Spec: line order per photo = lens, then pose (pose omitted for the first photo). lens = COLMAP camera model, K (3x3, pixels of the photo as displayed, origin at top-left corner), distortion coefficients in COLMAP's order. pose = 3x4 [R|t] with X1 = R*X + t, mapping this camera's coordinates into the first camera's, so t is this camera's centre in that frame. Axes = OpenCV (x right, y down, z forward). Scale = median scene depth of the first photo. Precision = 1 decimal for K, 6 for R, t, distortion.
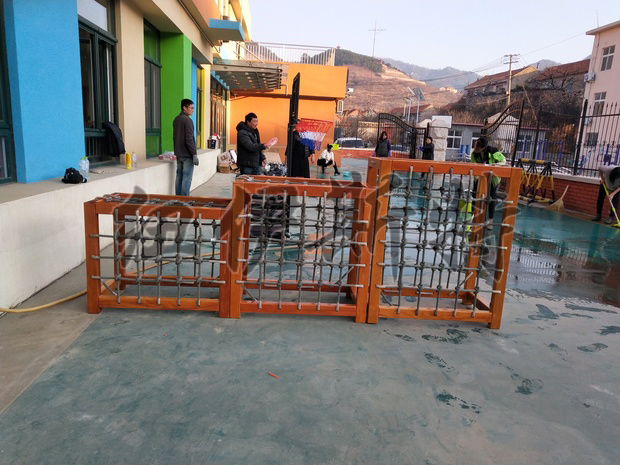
lens RADIAL K [[478.1, 0, 311.1], [0, 478.1, 234.3], [0, 0, 1]] dist [0.011703, 0.005297]
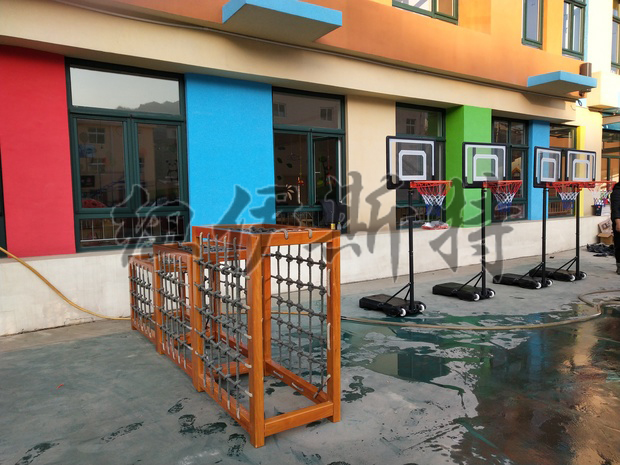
lens RADIAL K [[478.1, 0, 311.9], [0, 478.1, 230.9], [0, 0, 1]] dist [0.011703, 0.005297]
pose [[0.503238, -0.007065, -0.864119, 1.188144], [-0.126211, 0.988643, -0.081584, -0.092823], [0.854881, 0.150117, 0.496631, 0.721102]]
